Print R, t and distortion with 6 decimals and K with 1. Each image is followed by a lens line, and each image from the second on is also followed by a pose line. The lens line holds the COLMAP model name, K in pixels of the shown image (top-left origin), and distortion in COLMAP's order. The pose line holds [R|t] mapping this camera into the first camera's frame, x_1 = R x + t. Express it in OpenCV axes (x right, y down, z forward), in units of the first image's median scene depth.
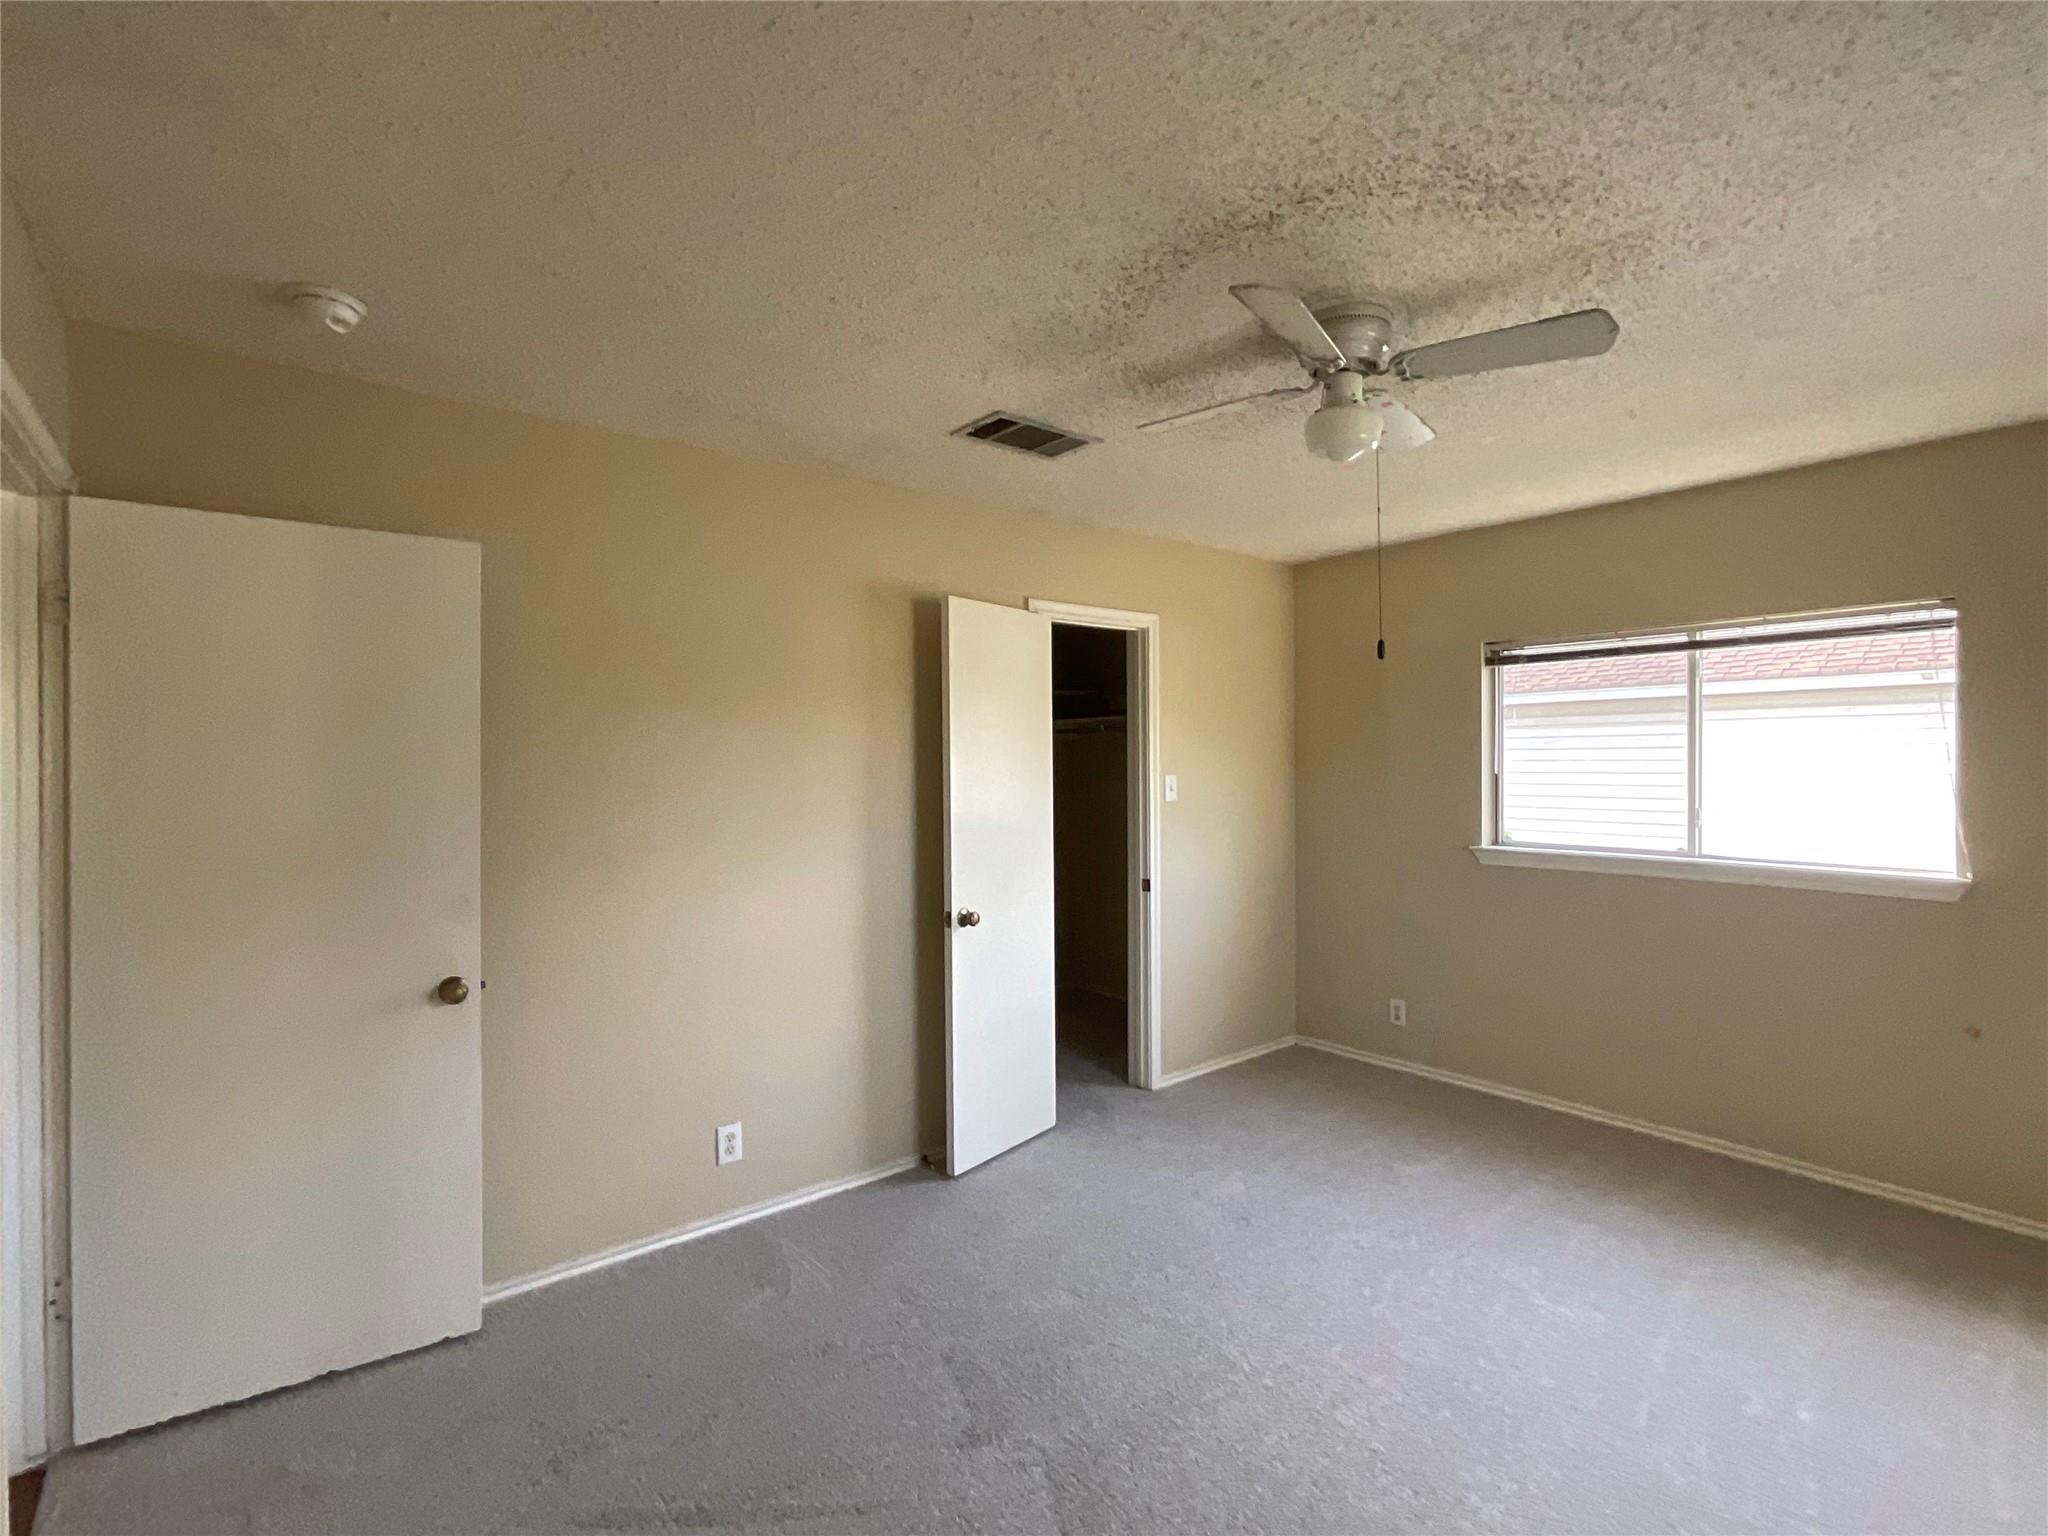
lens RADIAL K [[977.9, 0, 1043.8], [0, 977.9, 763.9], [0, 0, 1]] dist [0.014640, -0.000770]
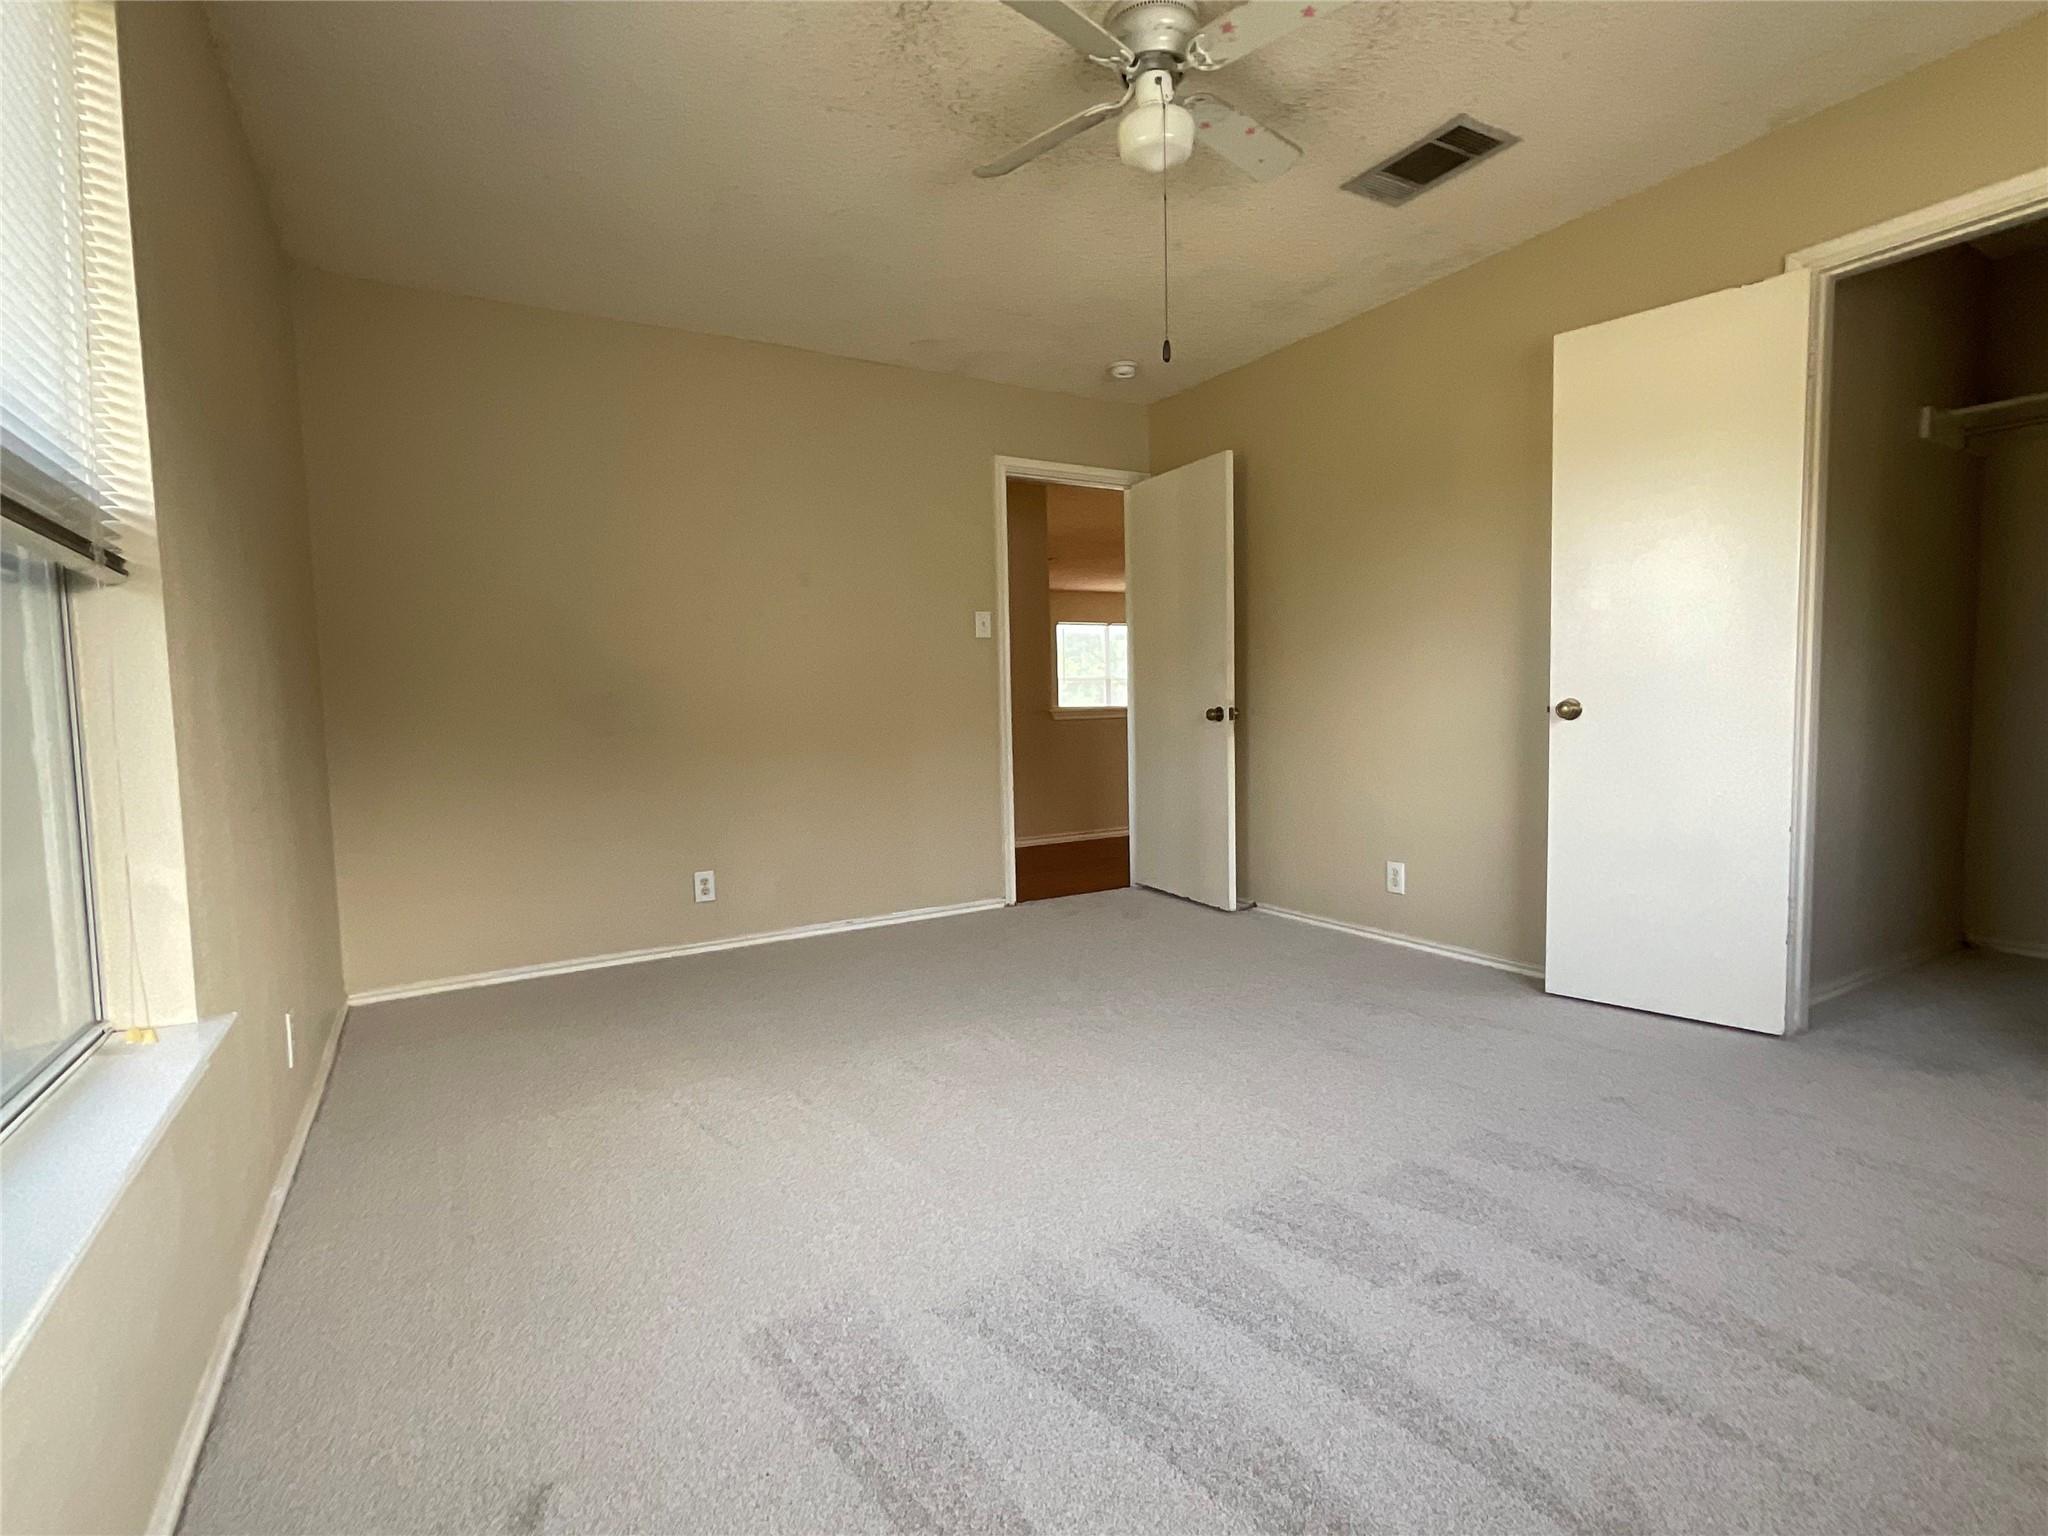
lens RADIAL K [[977.9, 0, 1030.8], [0, 977.9, 770.4], [0, 0, 1]] dist [0.014640, -0.000770]
pose [[-0.135893, 0.076189, -0.987790, 0.944733], [0.020960, 0.997037, 0.074019, 0.151771], [0.990502, -0.010645, -0.137088, 0.717043]]
